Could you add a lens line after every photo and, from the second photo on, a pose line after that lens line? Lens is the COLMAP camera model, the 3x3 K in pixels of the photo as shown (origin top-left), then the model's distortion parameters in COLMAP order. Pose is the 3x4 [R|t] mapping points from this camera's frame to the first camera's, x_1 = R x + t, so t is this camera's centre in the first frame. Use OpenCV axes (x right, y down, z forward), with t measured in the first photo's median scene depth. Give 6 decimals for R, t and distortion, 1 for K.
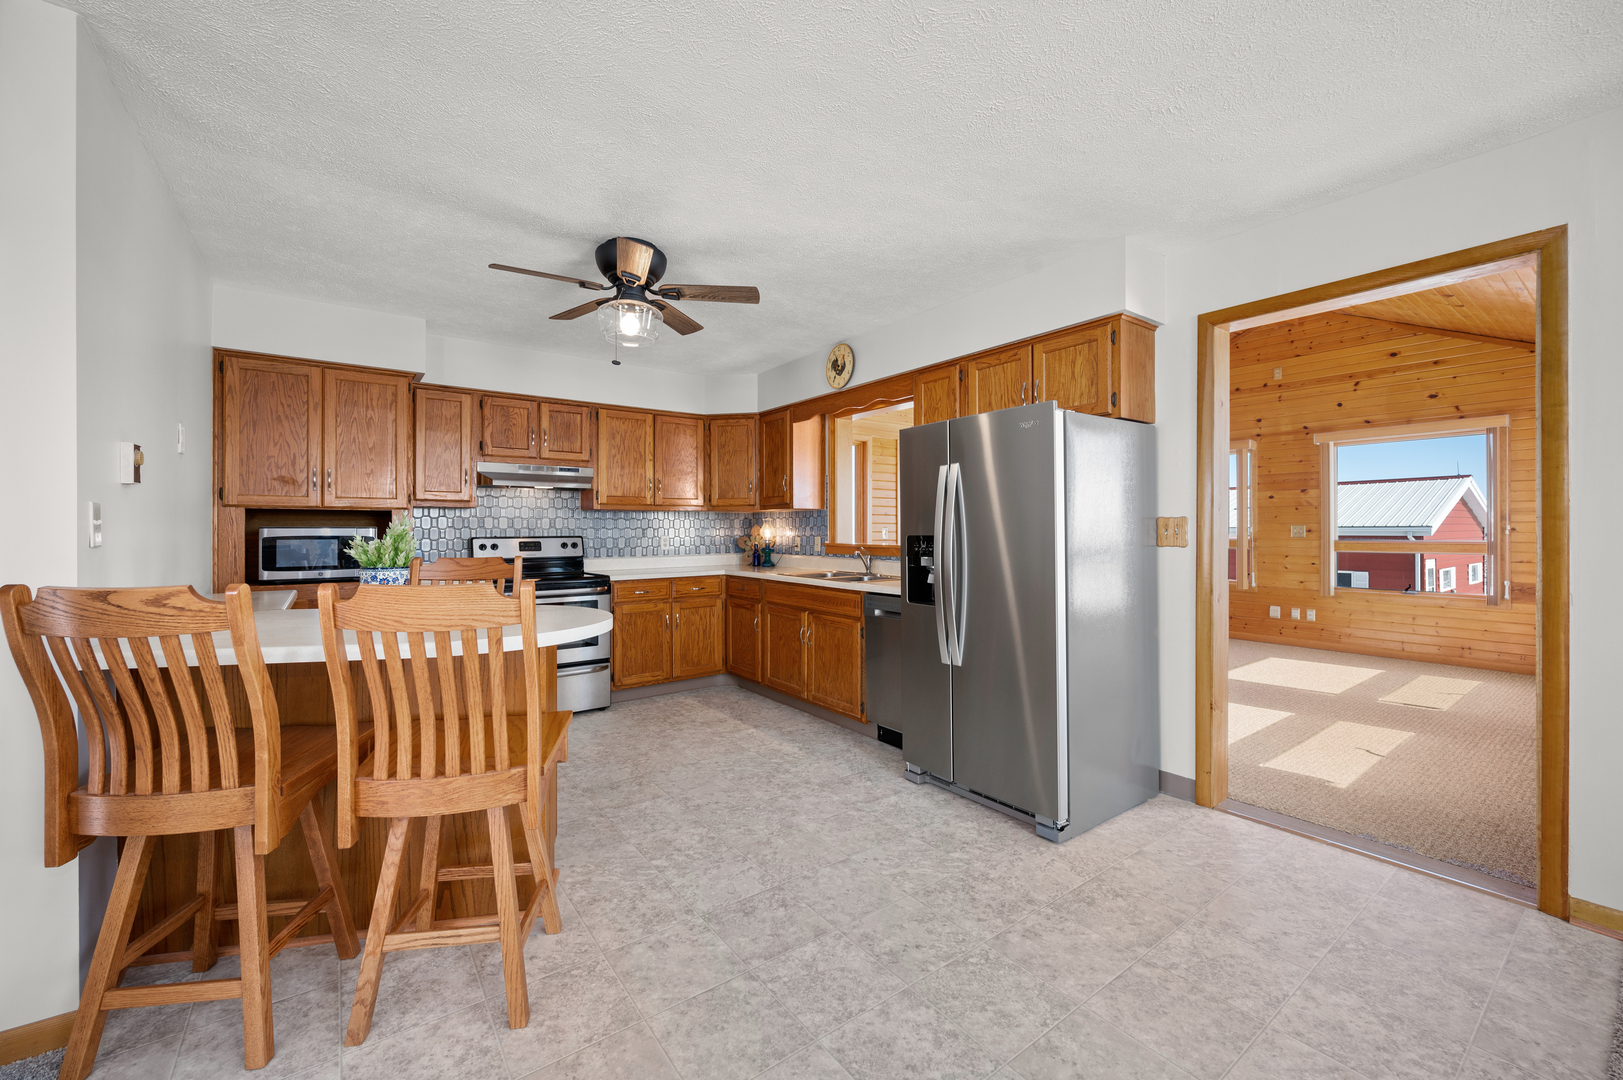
lens RADIAL K [[636.1, 0, 801.4], [0, 636.1, 520.4], [0, 0, 1]] dist [0.015026, -0.000012]
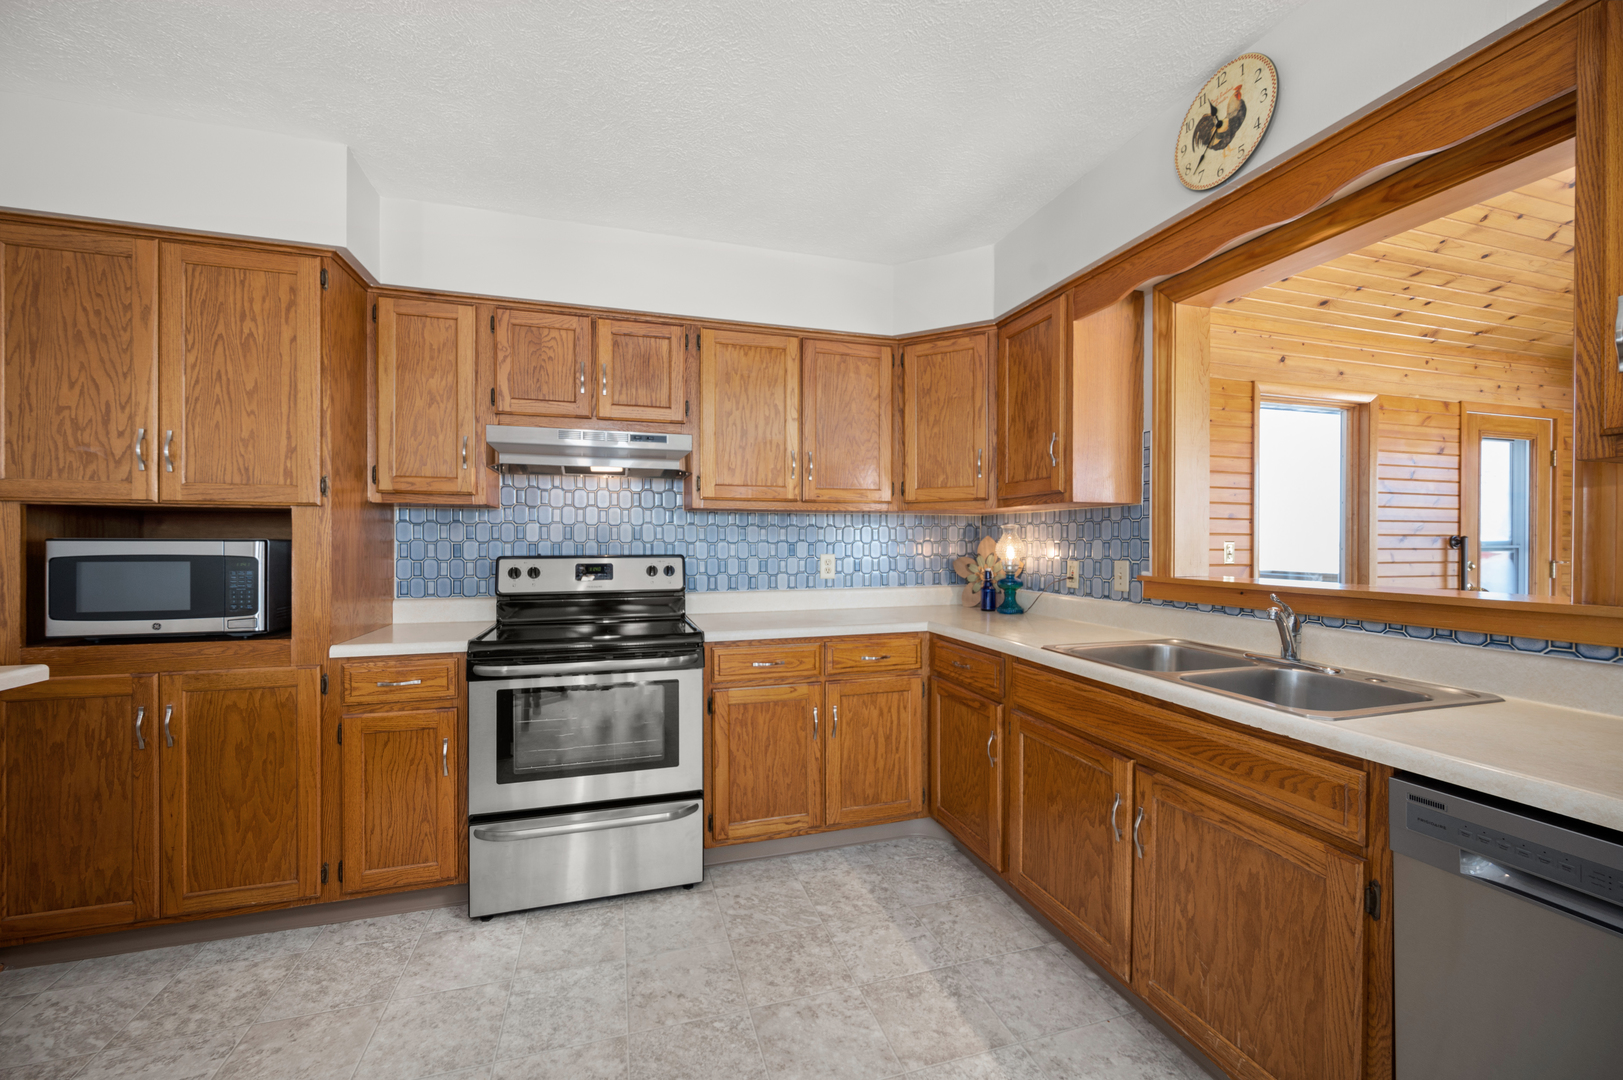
lens RADIAL K [[645.3, 0, 803.1], [0, 645.3, 541.9], [0, 0, 1]] dist [0.000792, -0.000406]
pose [[0.943681, 0.005176, -0.330816, -0.043052], [0.000093, 0.999873, 0.015910, 0.003228], [0.330857, -0.015045, 0.943561, 0.480674]]
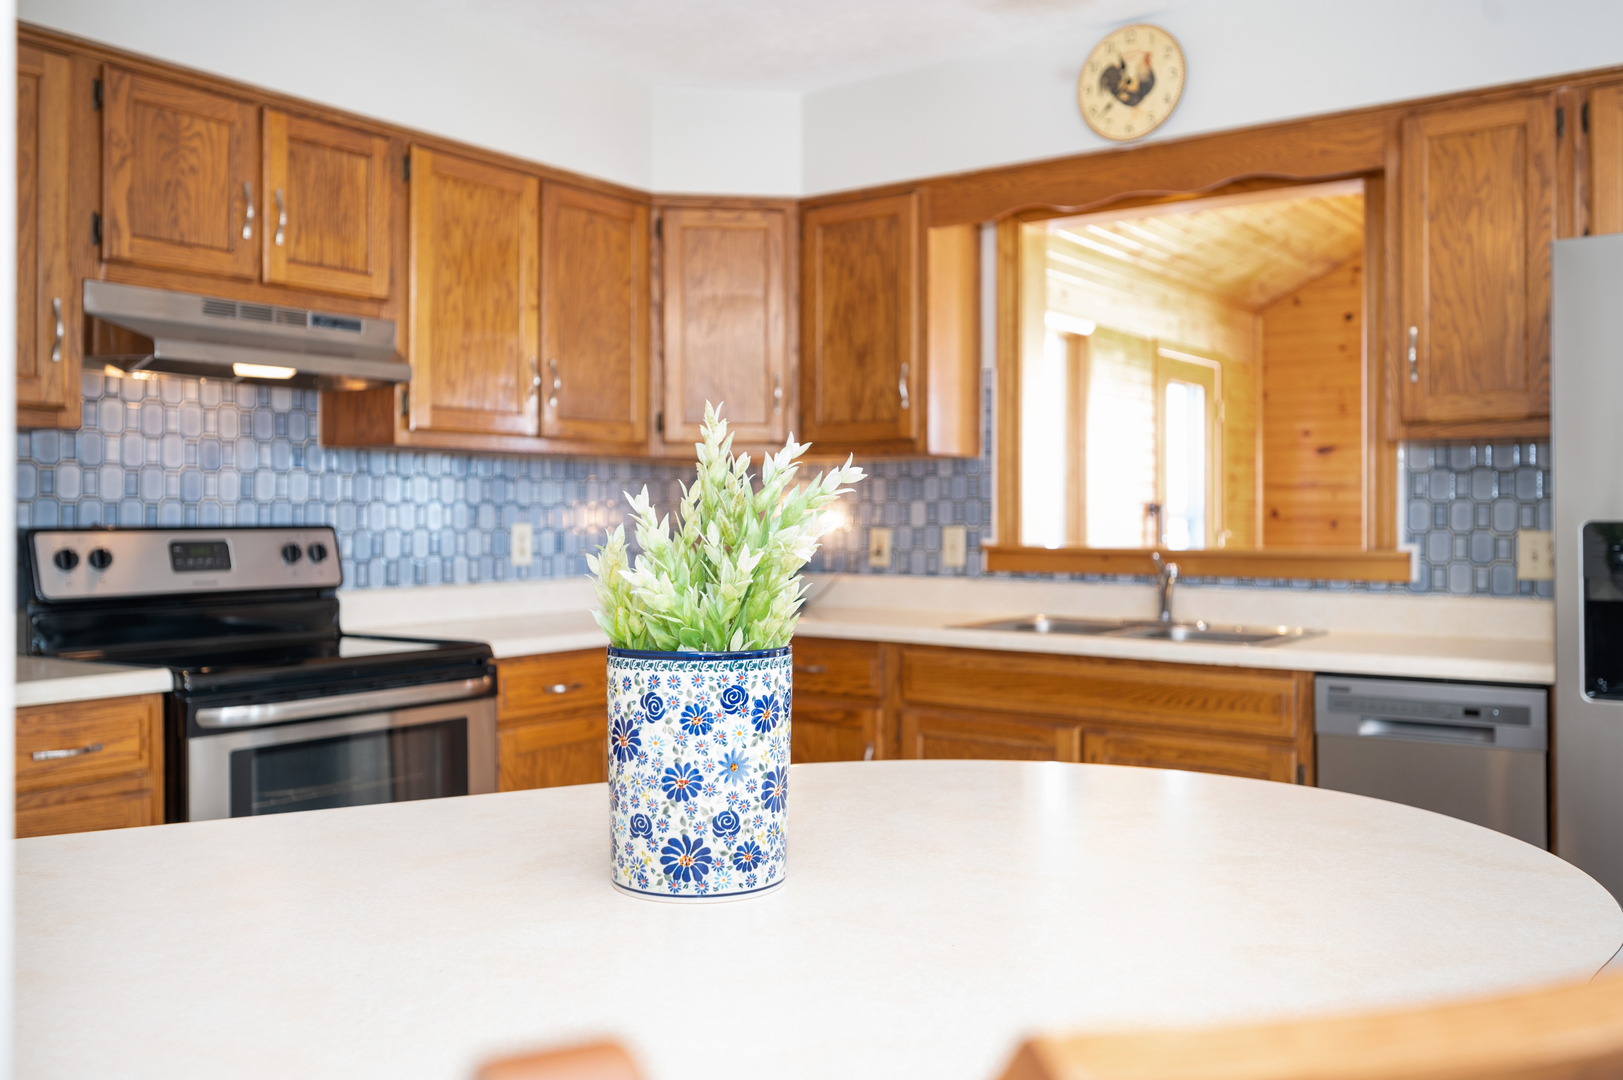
lens RADIAL K [[1401.1, 0, 817.1], [0, 1401.1, 496.2], [0, 0, 1]] dist [0.006120, -0.002371]
pose [[0.952400, 0.007915, 0.304749, -0.331428], [-0.007966, 0.999968, -0.001076, 0.008329], [-0.304748, -0.001403, 0.952432, 0.223187]]
